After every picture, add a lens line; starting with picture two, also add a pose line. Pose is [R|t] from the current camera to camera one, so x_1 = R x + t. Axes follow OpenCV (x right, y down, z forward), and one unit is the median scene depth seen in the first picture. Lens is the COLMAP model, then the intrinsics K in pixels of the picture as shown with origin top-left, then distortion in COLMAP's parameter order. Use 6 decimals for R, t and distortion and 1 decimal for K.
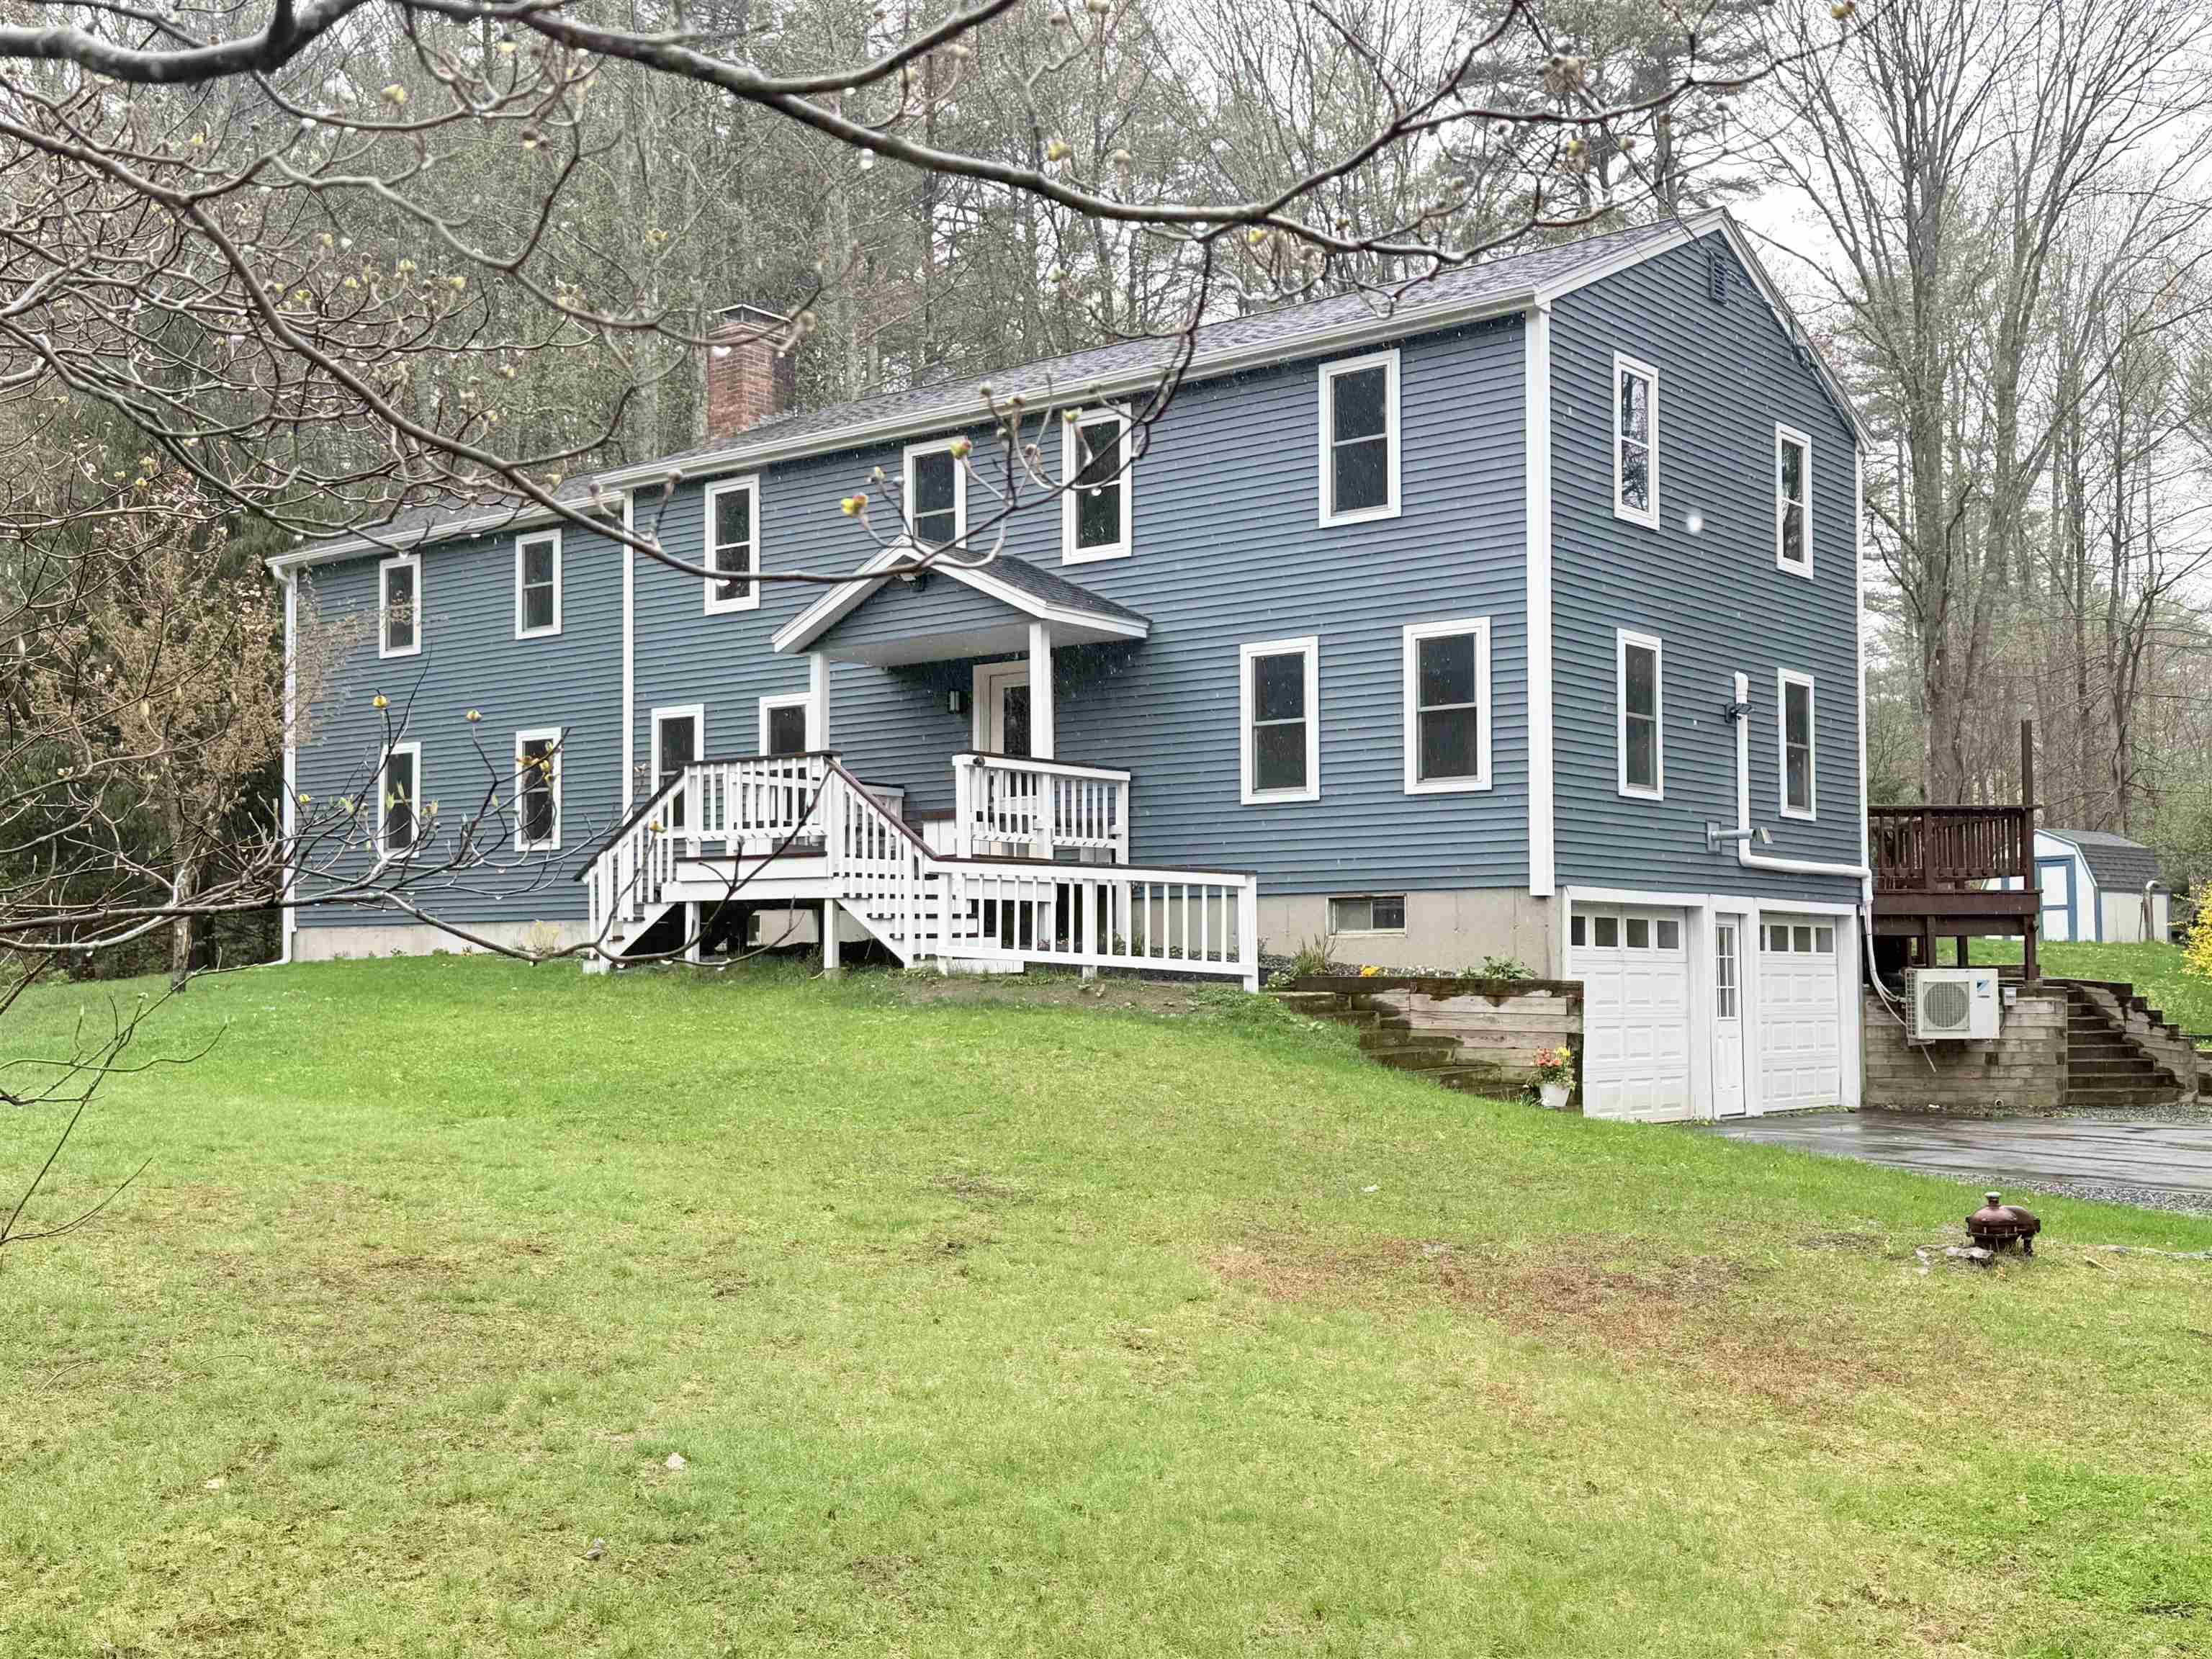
lens RADIAL K [[2439.0, 0, 1105.3], [0, 2439.0, 842.2], [0, 0, 1]] dist [-0.021659, 0.000000]
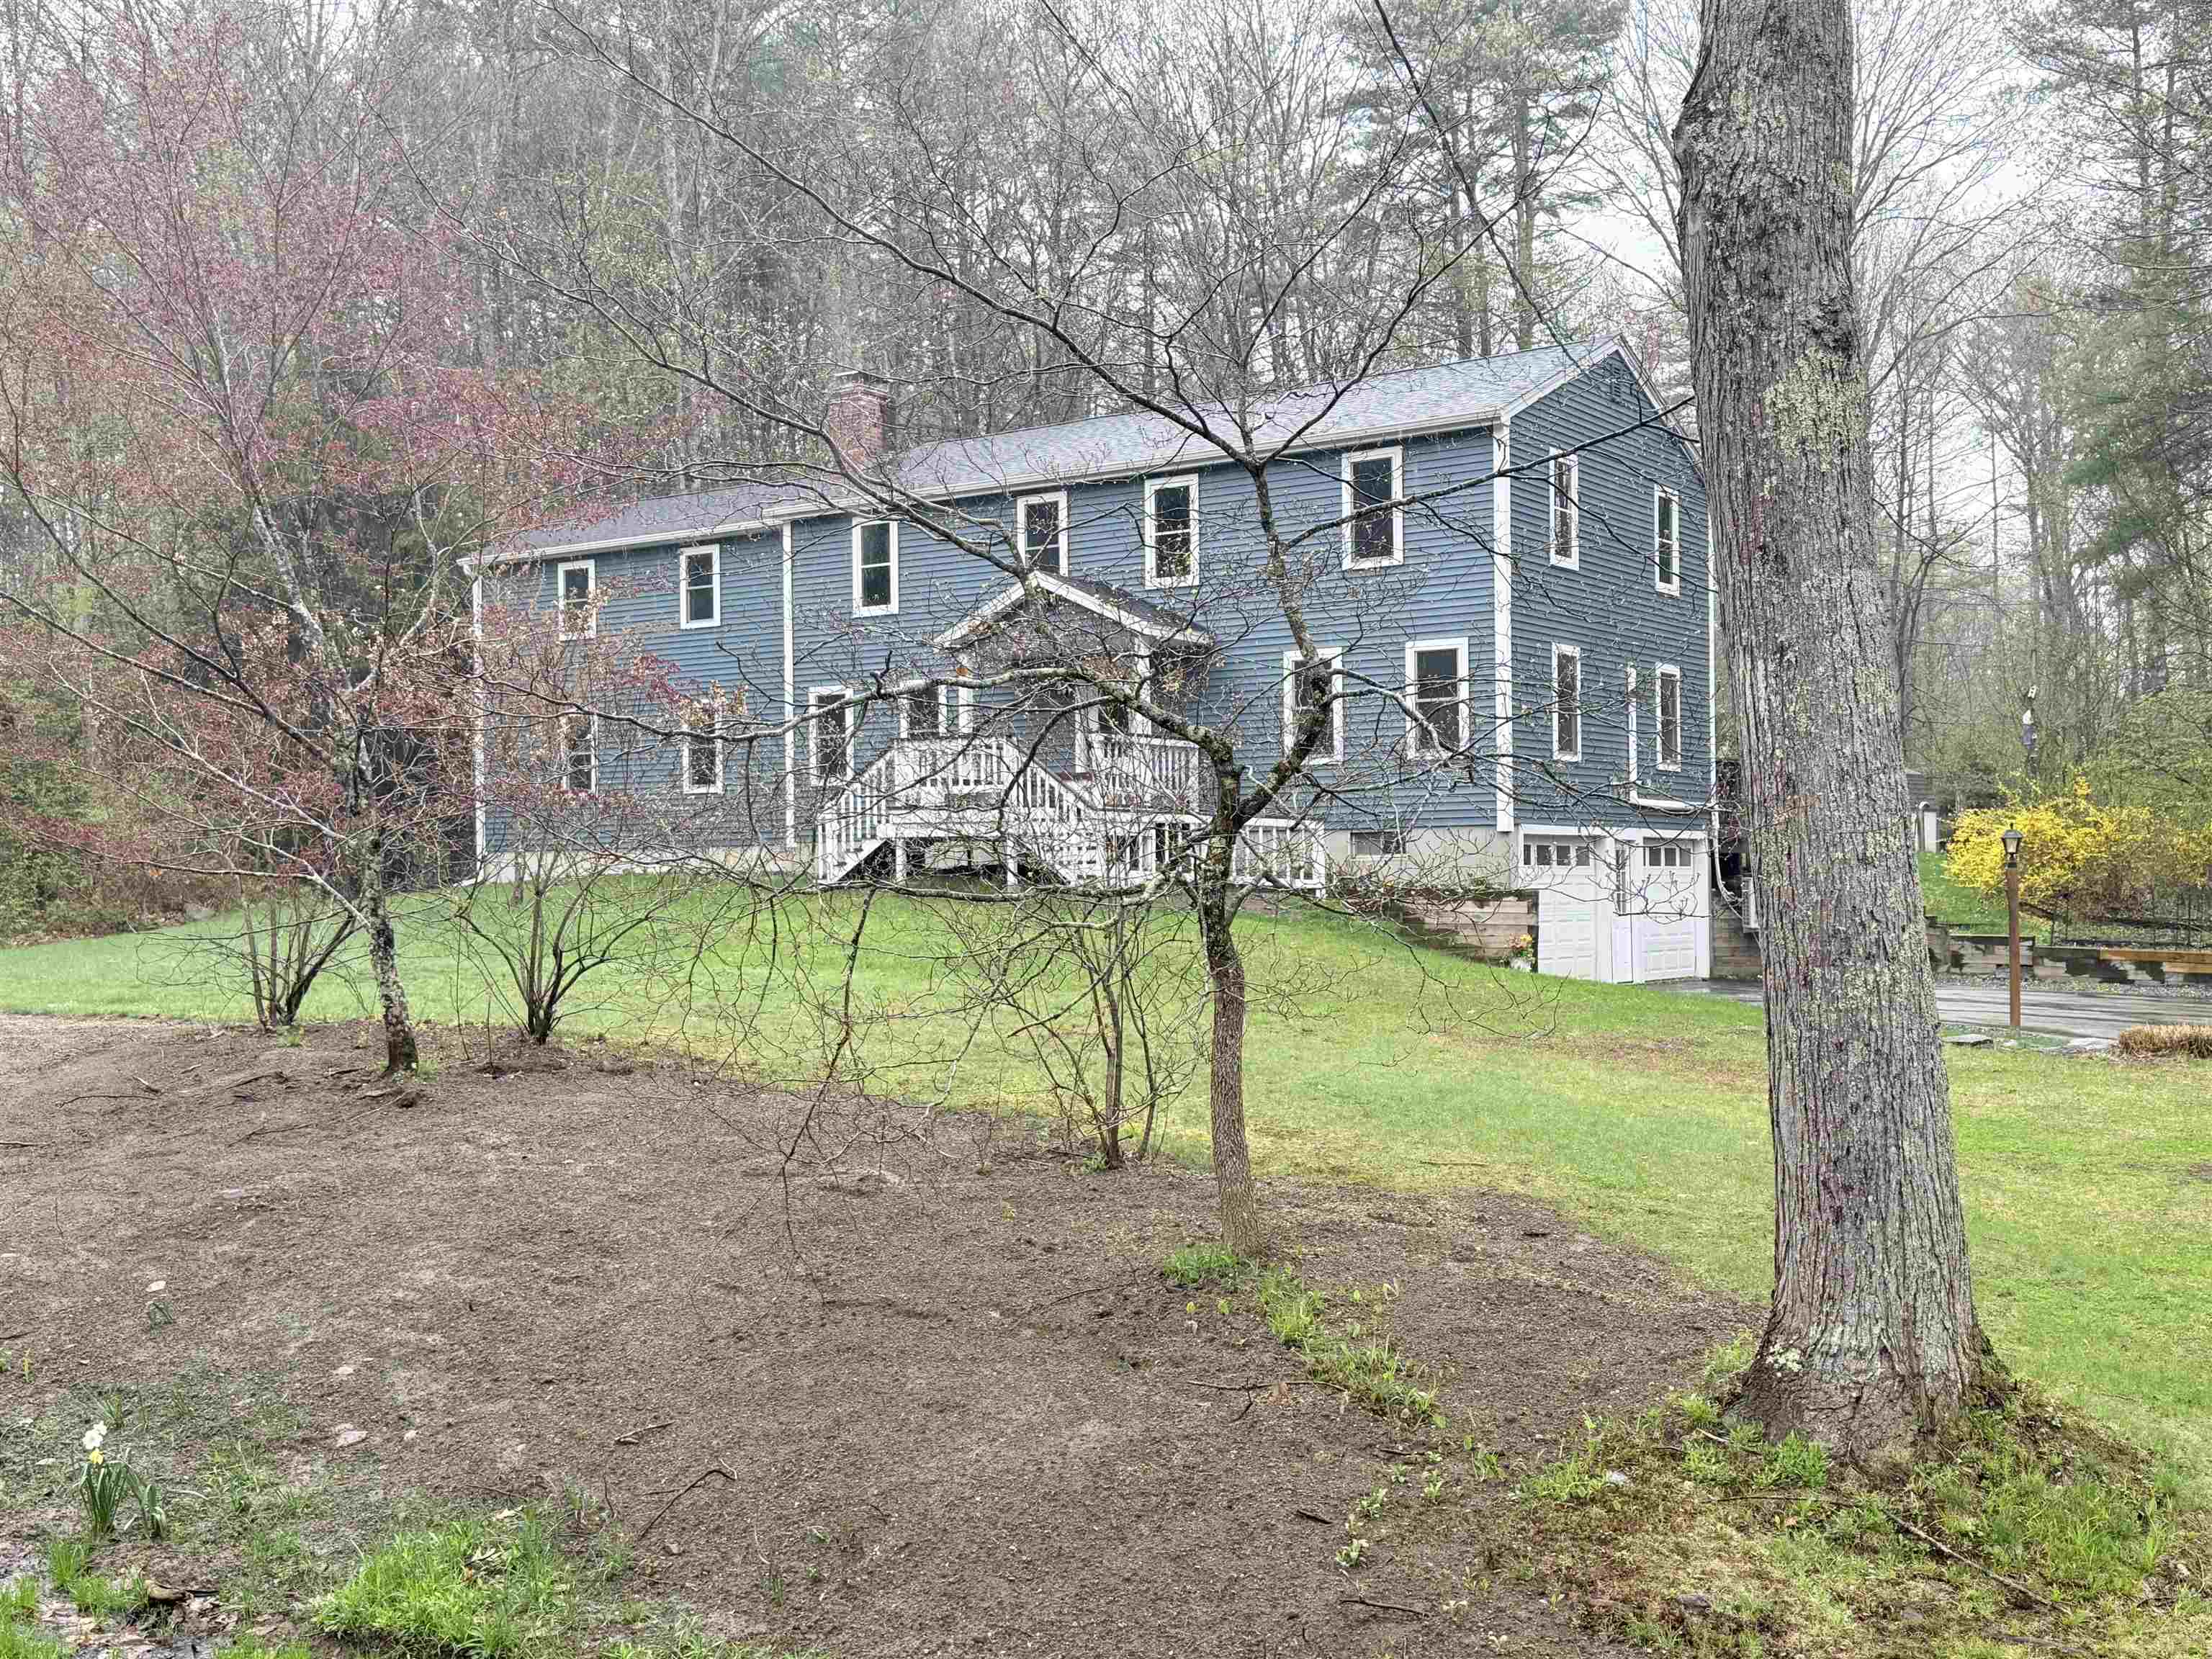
lens RADIAL K [[2356.0, 0, 1106.7], [0, 2356.0, 839.2], [0, 0, 1]] dist [0.007849, 0.000000]
pose [[0.997555, -0.006932, 0.069538, -0.143839], [0.004278, 0.999259, 0.038241, -0.025931], [-0.069751, -0.037850, 0.996846, -0.356181]]
